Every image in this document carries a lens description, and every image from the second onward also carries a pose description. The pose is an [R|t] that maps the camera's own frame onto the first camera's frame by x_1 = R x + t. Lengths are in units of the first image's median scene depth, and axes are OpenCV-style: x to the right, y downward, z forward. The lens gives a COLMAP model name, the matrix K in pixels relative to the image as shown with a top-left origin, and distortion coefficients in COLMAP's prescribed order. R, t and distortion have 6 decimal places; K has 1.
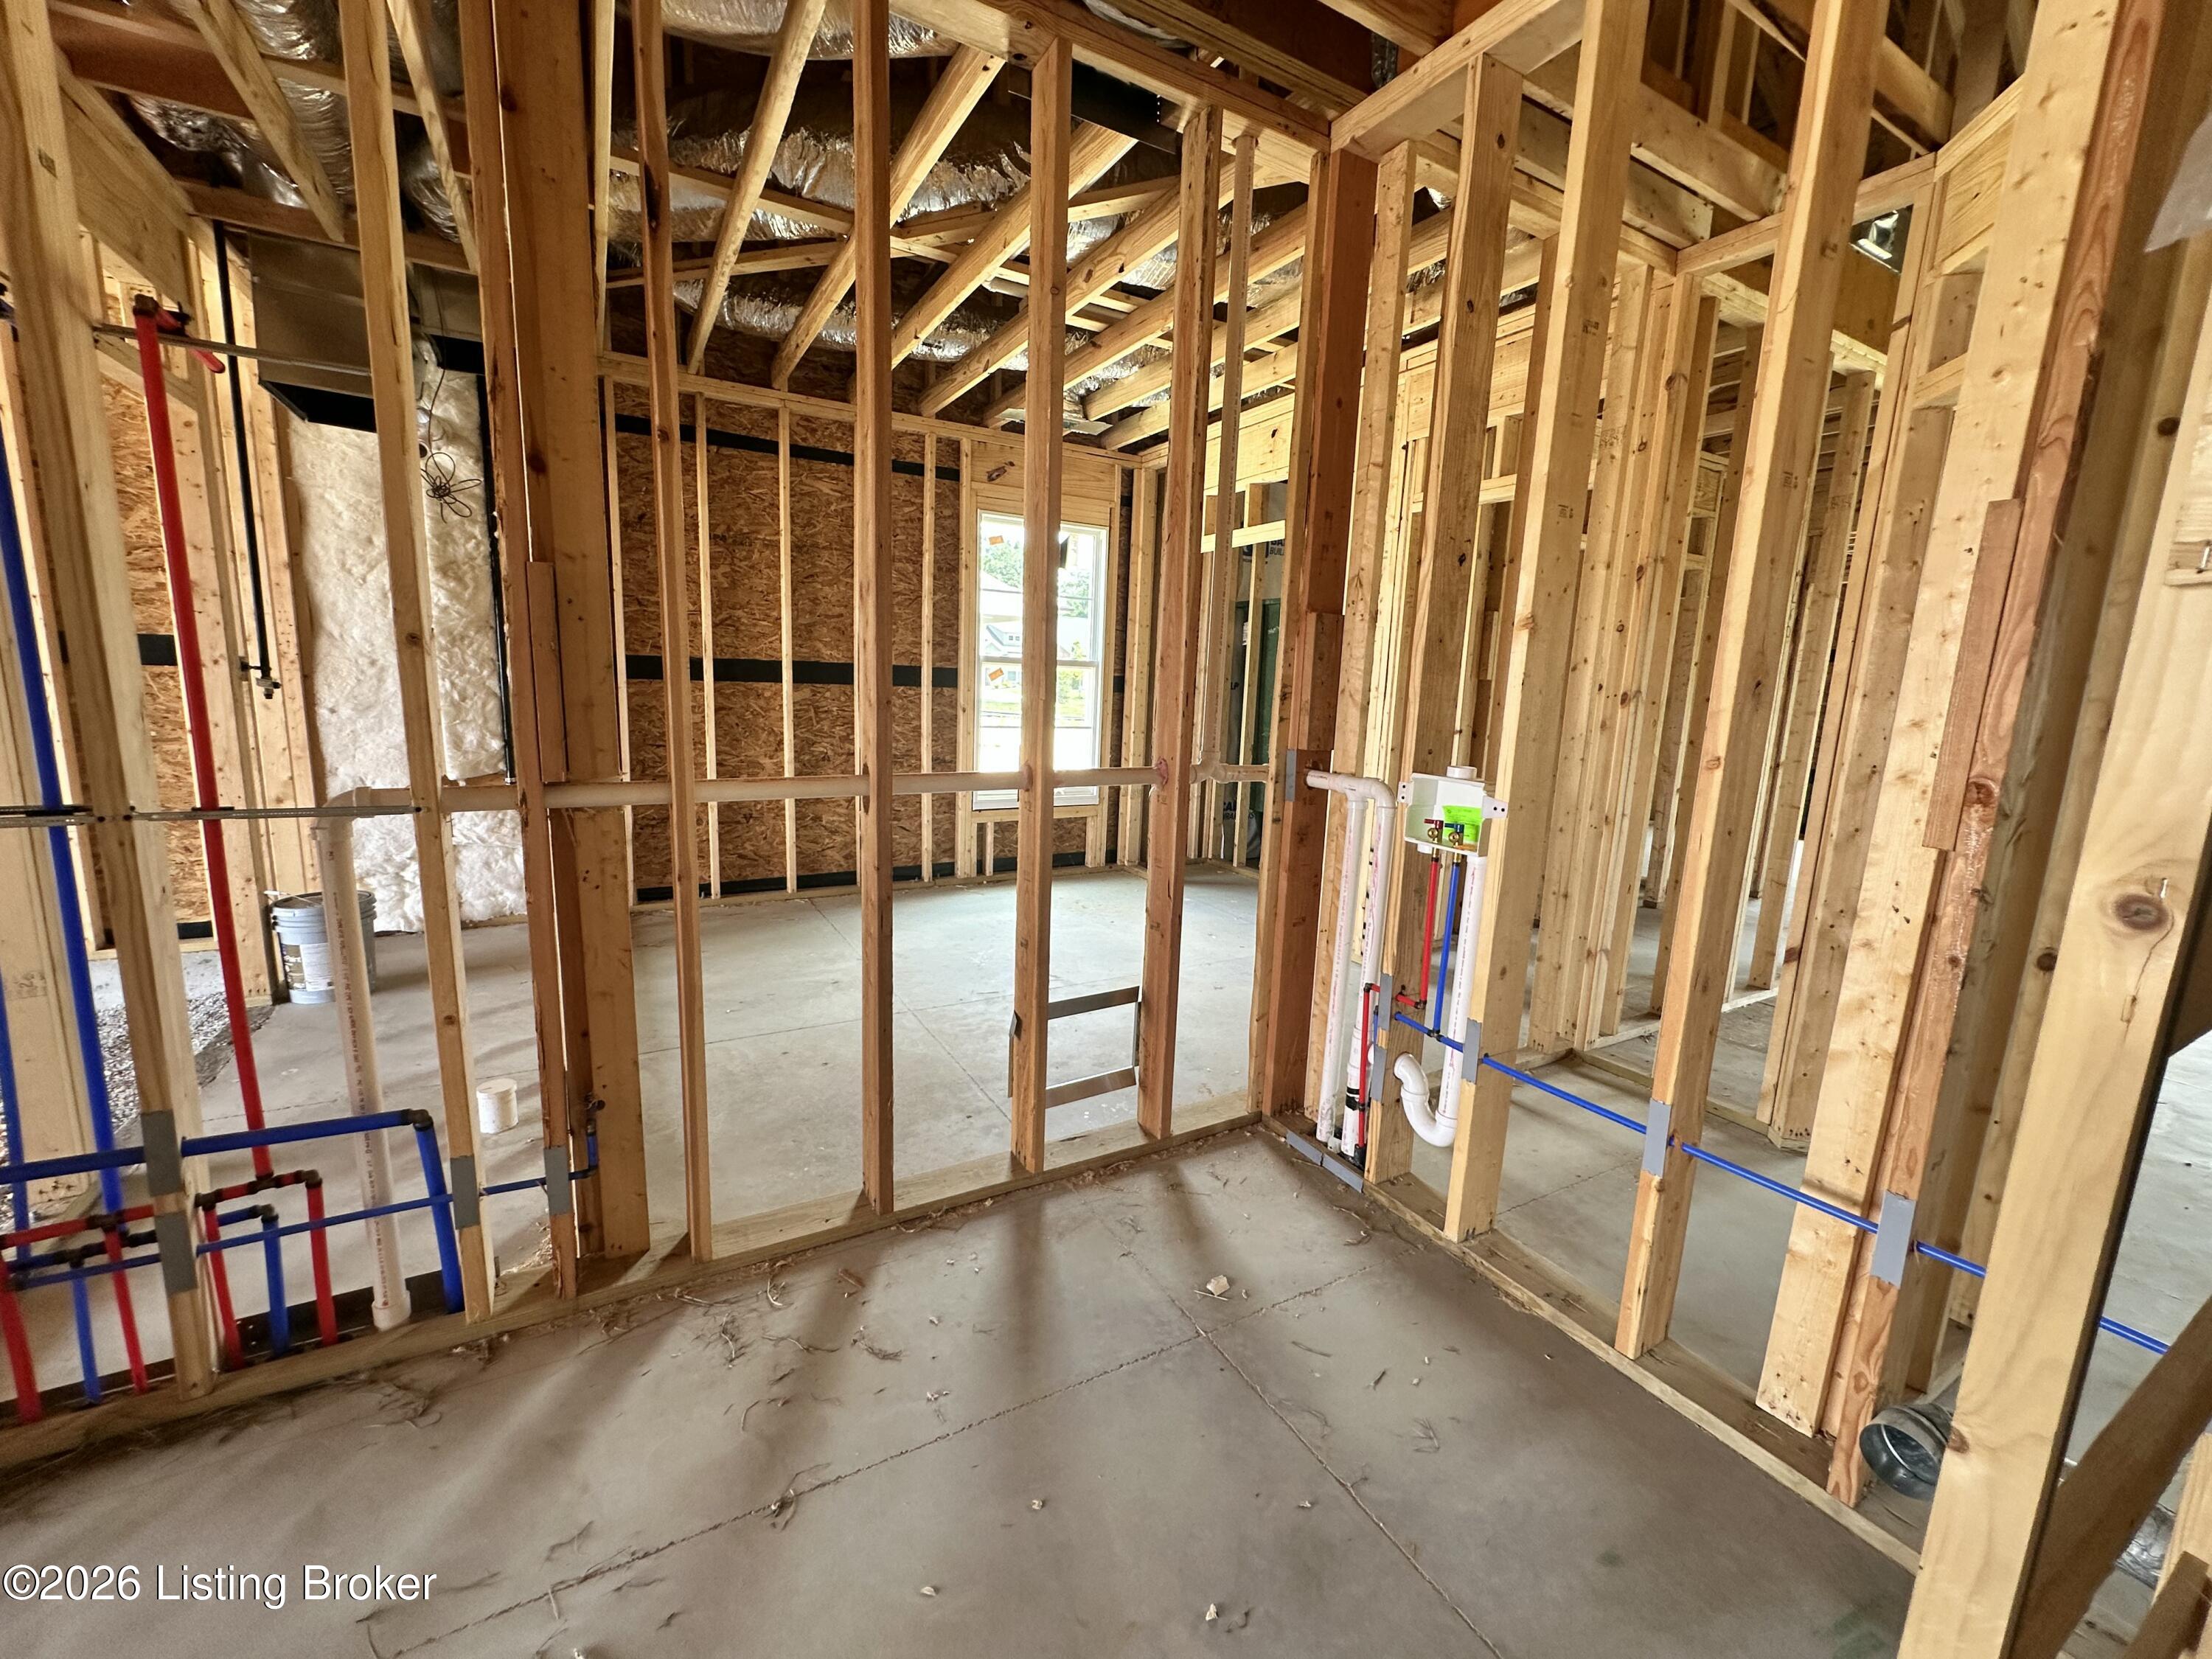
lens RADIAL K [[887.2, 0, 1107.4], [0, 887.2, 827.5], [0, 0, 1]] dist [-0.006182, 0.002239]
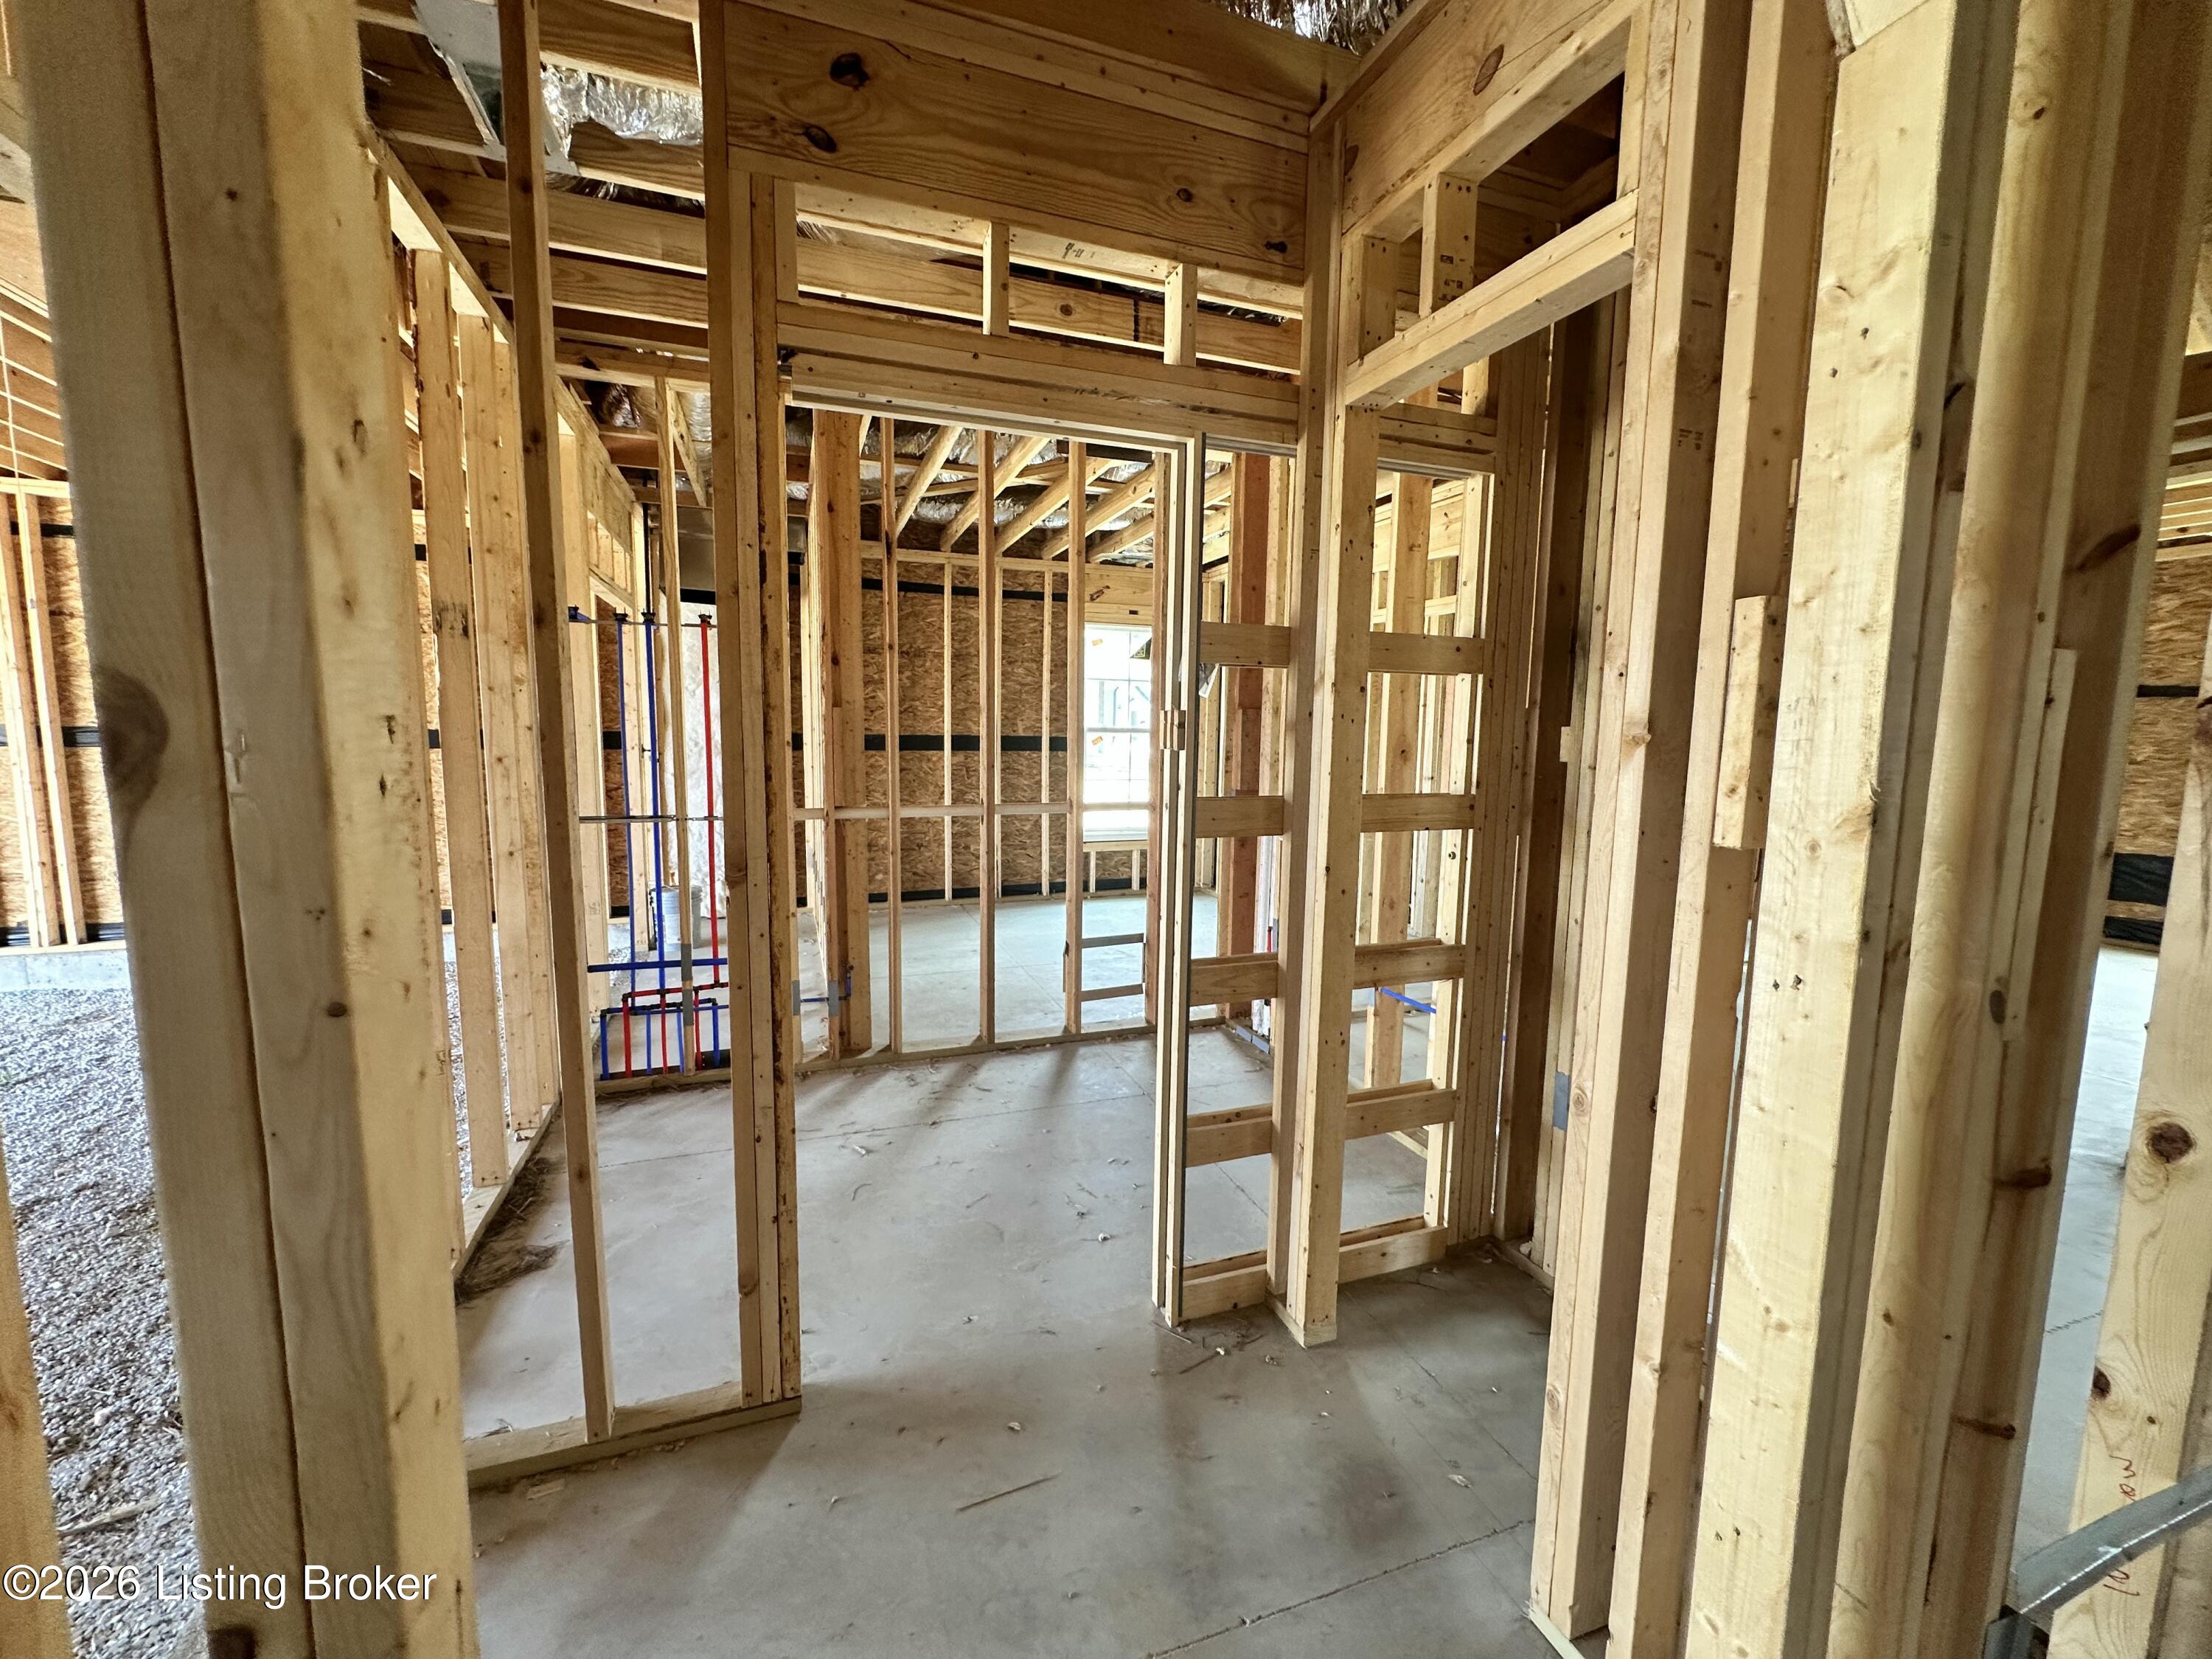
lens RADIAL K [[887.2, 0, 1107.4], [0, 887.2, 827.5], [0, 0, 1]] dist [-0.006182, 0.002239]
pose [[0.985256, -0.005191, -0.171005, 0.247741], [-0.005099, 0.998205, -0.059678, 0.079910], [0.171008, 0.059670, 0.983461, -0.643333]]
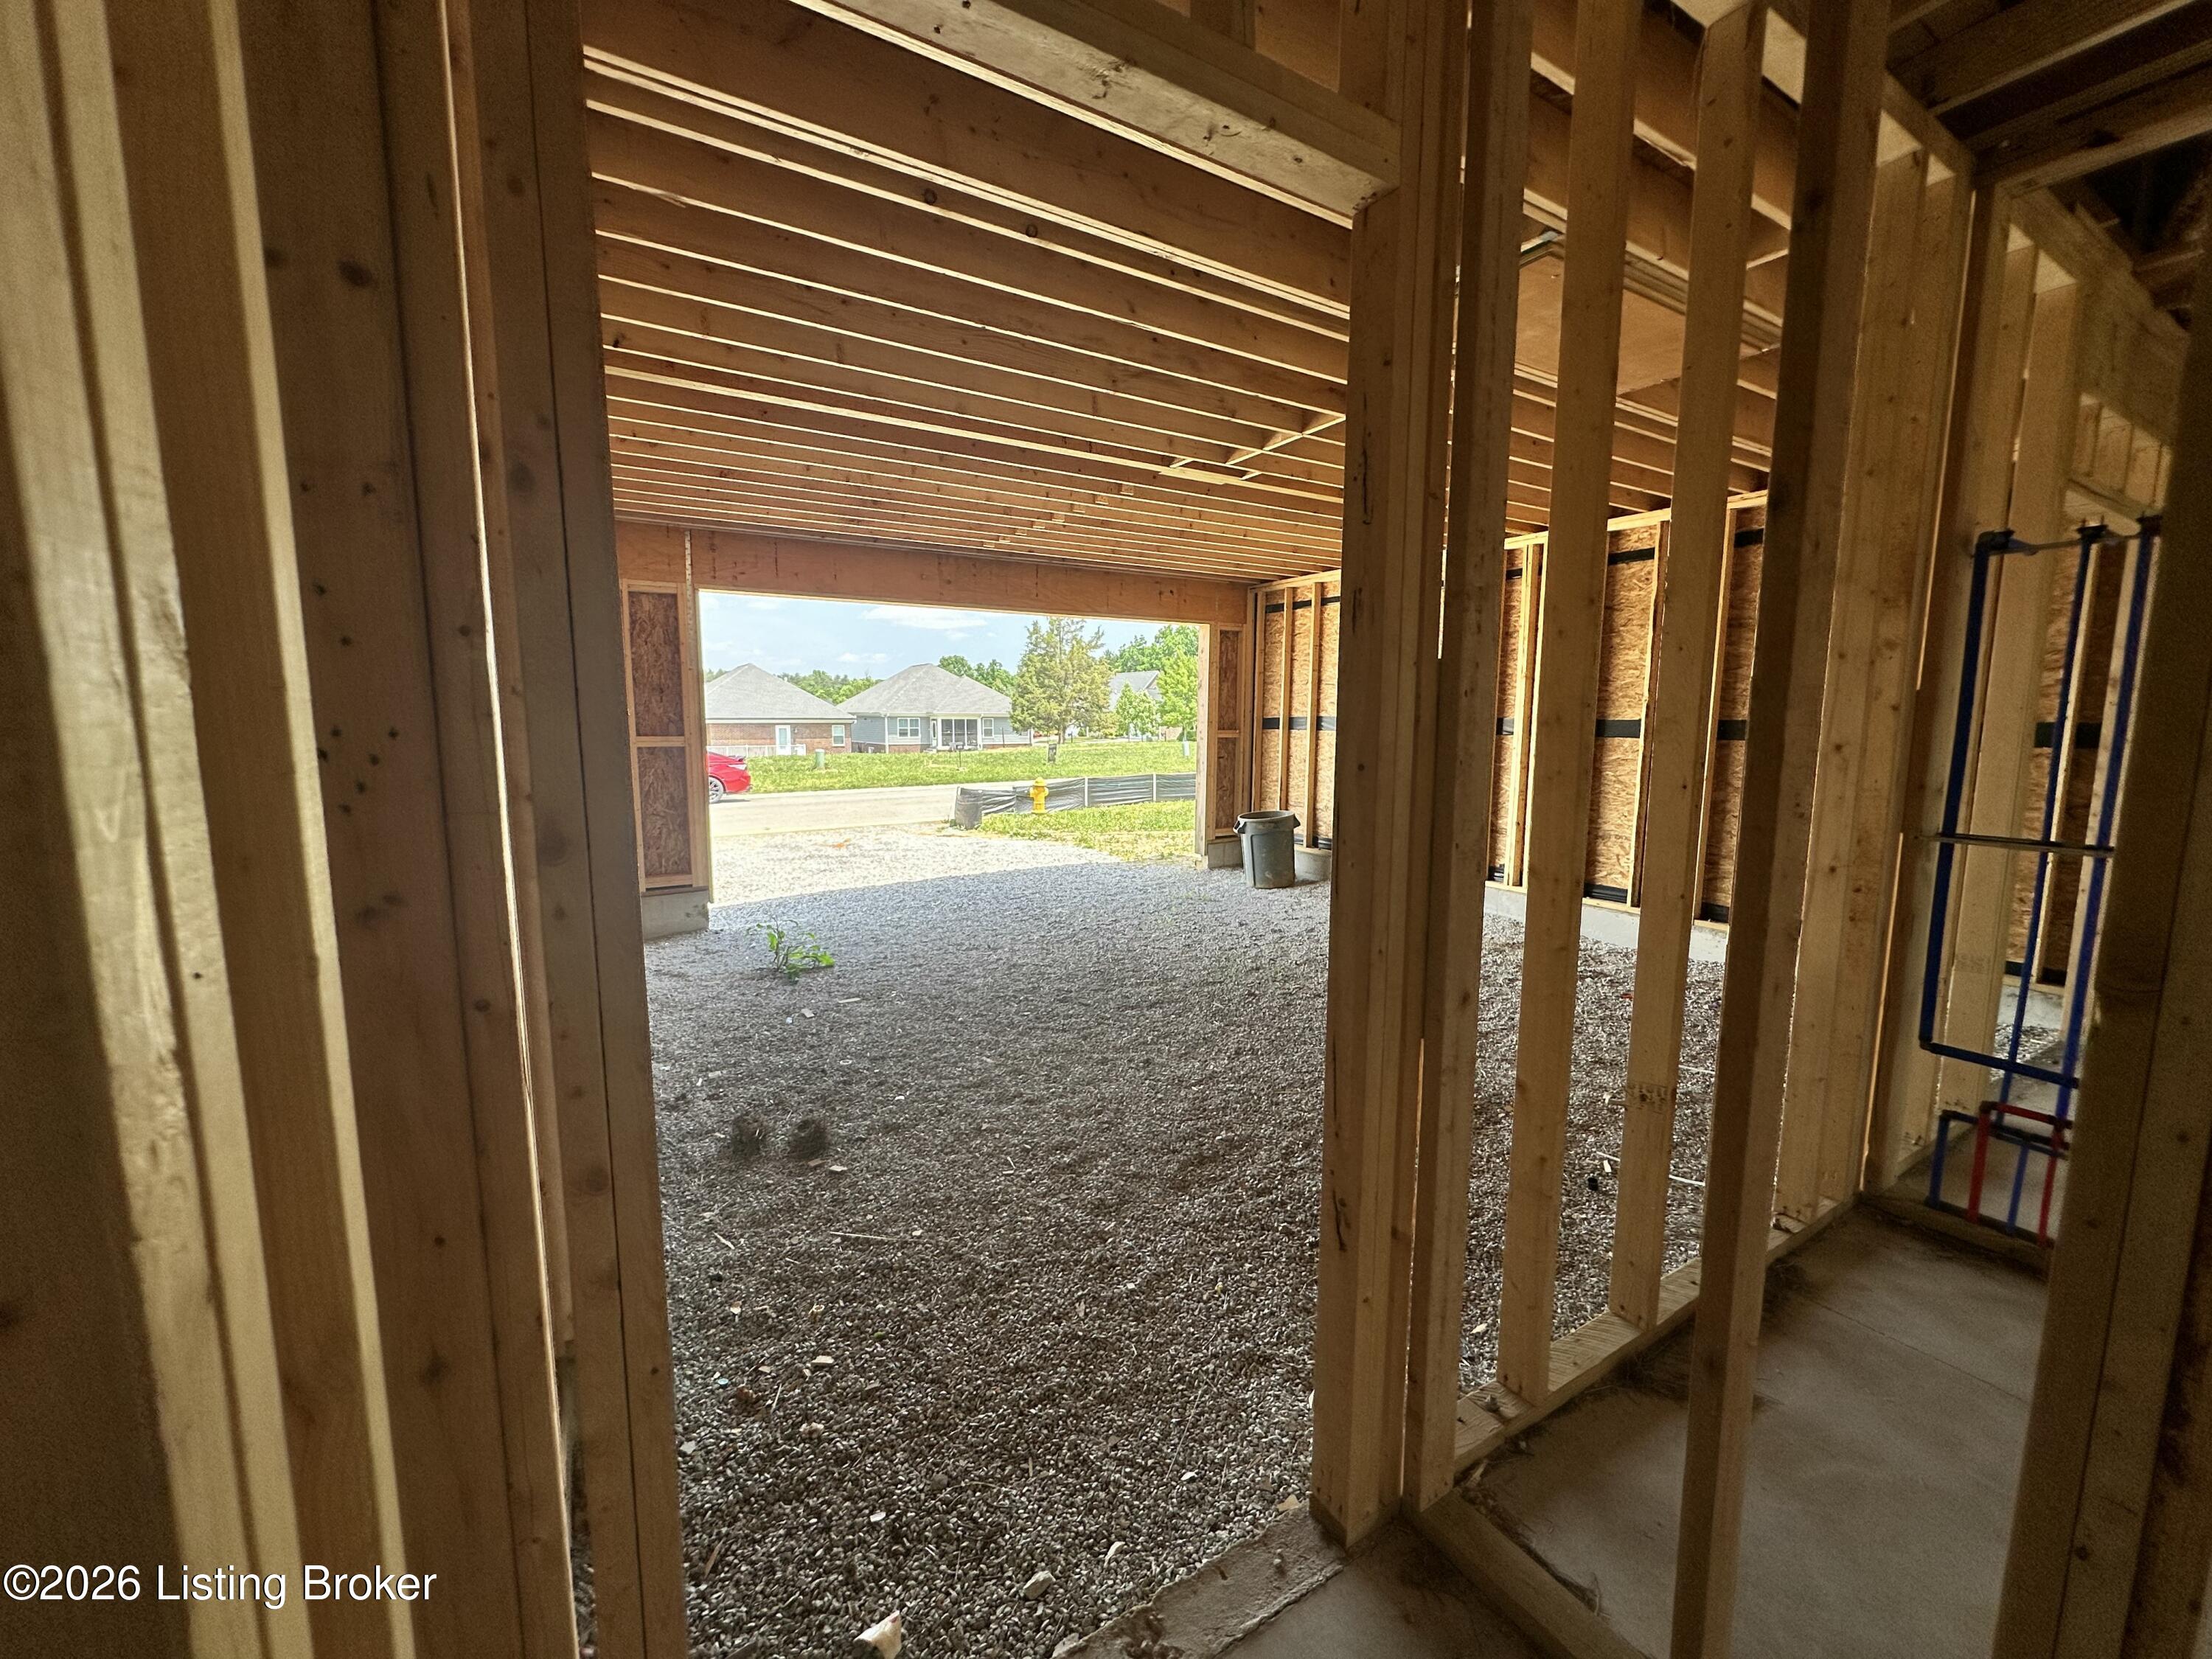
lens RADIAL K [[887.2, 0, 1107.4], [0, 887.2, 827.5], [0, 0, 1]] dist [-0.006182, 0.002239]
pose [[0.028916, 0.086235, -0.995855, 0.143420], [-0.171089, 0.981997, 0.080067, 0.060491], [0.984831, 0.168065, 0.043149, -0.396586]]
